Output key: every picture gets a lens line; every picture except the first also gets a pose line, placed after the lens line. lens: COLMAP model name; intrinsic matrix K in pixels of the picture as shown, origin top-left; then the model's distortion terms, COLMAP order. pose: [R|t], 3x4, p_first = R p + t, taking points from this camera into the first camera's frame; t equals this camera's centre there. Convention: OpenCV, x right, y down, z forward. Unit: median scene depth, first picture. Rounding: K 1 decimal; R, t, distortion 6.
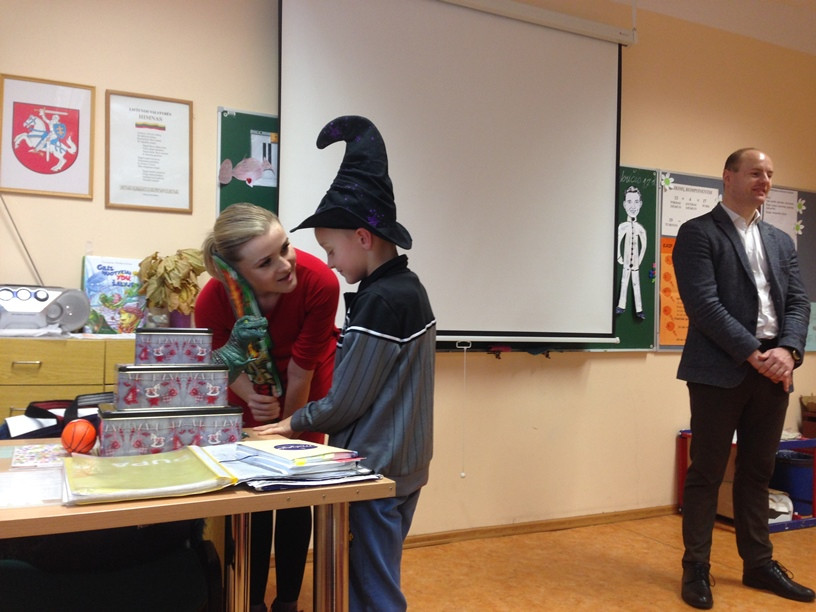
lens RADIAL K [[788.0, 0, 406.5], [0, 788.0, 307.1], [0, 0, 1]] dist [0.045489, 0.000000]
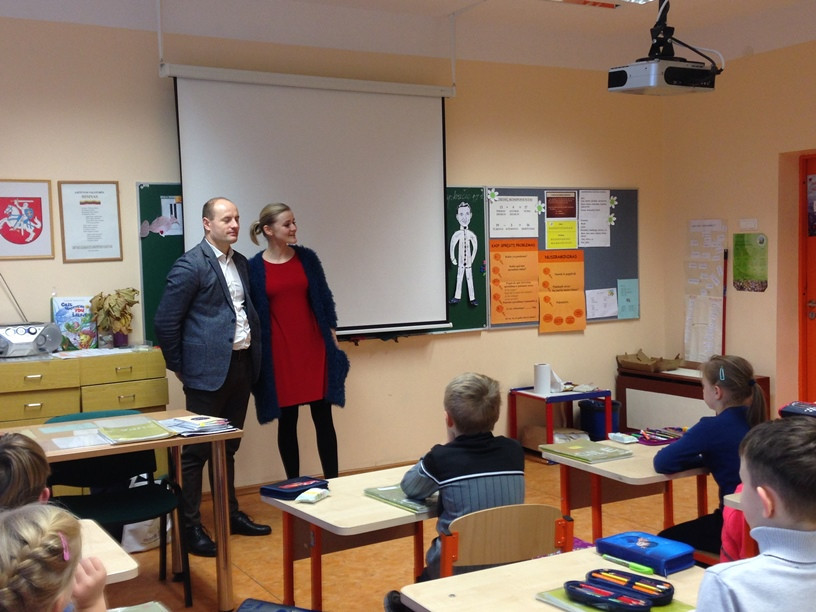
lens RADIAL K [[1016.2, 0, 407.5], [0, 1016.2, 304.5], [0, 0, 1]] dist [0.086407, 0.000000]
pose [[0.997631, -0.048856, 0.048423, 0.141042], [0.045272, 0.996339, 0.072523, -0.144835], [-0.051789, -0.070159, 0.996191, -0.833628]]
